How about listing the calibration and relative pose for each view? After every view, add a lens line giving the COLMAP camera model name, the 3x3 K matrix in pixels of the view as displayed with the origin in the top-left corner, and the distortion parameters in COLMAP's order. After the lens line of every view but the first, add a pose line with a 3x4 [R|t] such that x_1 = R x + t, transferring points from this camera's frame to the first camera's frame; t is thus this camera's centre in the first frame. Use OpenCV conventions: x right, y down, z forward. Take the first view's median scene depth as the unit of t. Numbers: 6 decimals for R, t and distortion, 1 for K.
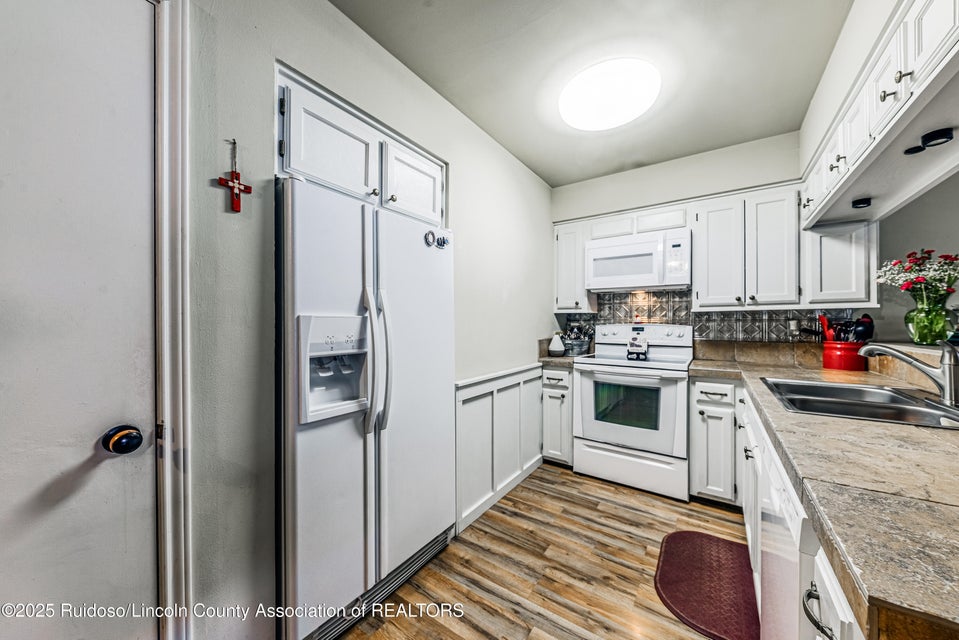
lens RADIAL K [[334.8, 0, 485.9], [0, 334.8, 320.3], [0, 0, 1]] dist [0.009214, -0.003474]
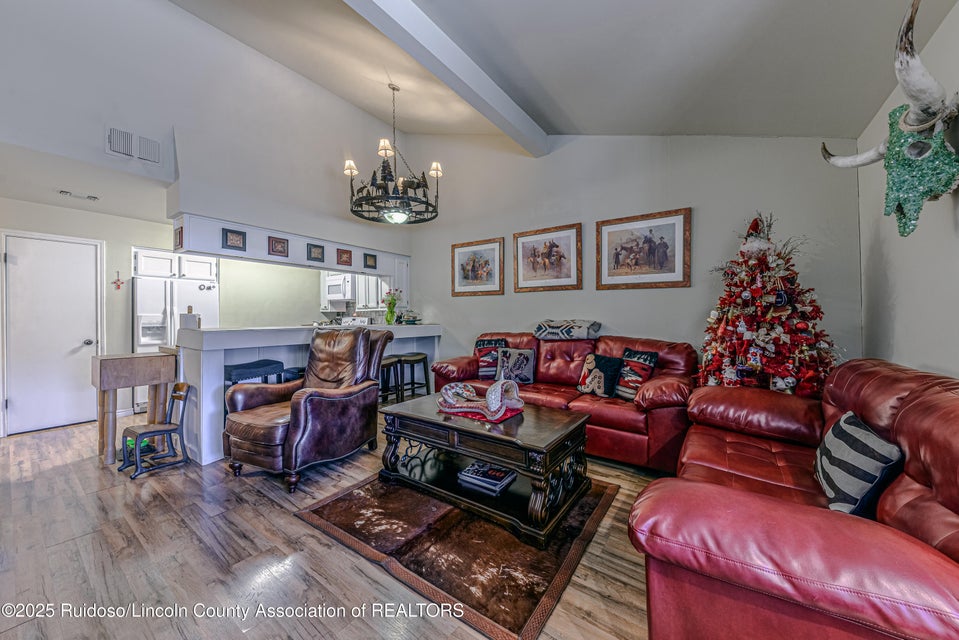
lens RADIAL K [[334.8, 0, 475.0], [0, 334.8, 311.4], [0, 0, 1]] dist [0.009214, -0.003474]
pose [[0.999960, -0.004958, -0.007441, 1.502941], [0.004890, 0.999947, -0.009077, -0.001435], [0.007486, 0.009040, 0.999931, -1.265668]]
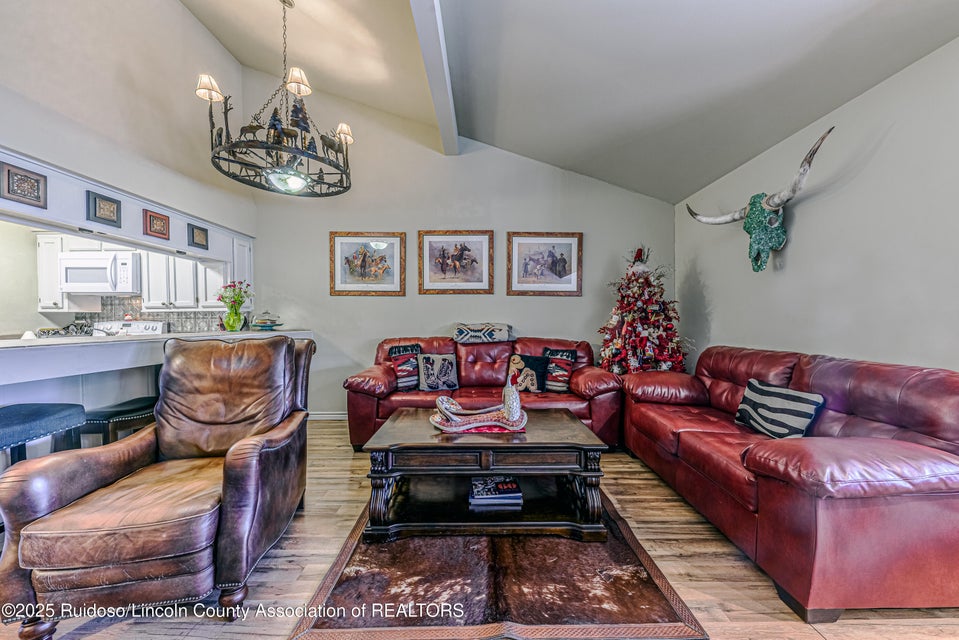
lens RADIAL K [[334.8, 0, 472.2], [0, 334.8, 320.4], [0, 0, 1]] dist [0.009214, -0.003474]
pose [[0.818759, -0.005537, 0.574110, 0.988182], [0.000862, 0.999964, 0.008415, -0.001082], [-0.574137, -0.006395, 0.818735, -0.998326]]
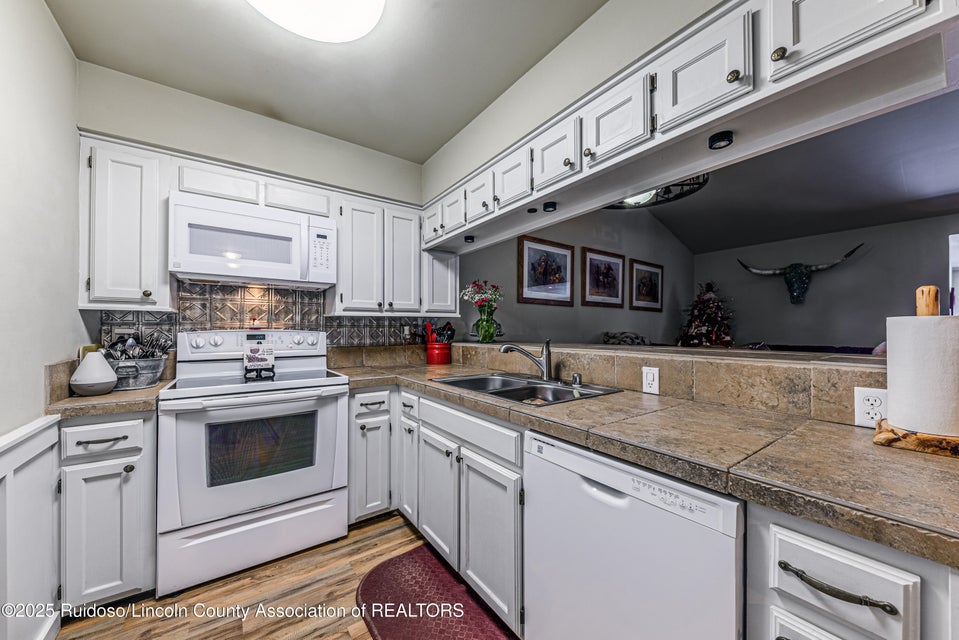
lens RADIAL K [[334.8, 0, 472.3], [0, 334.8, 326.7], [0, 0, 1]] dist [0.009214, -0.003474]
pose [[0.339836, 0.005387, 0.940469, -0.100276], [-0.006240, 0.999974, -0.003473, 0.004815], [-0.940464, -0.004688, 0.339860, 0.387402]]
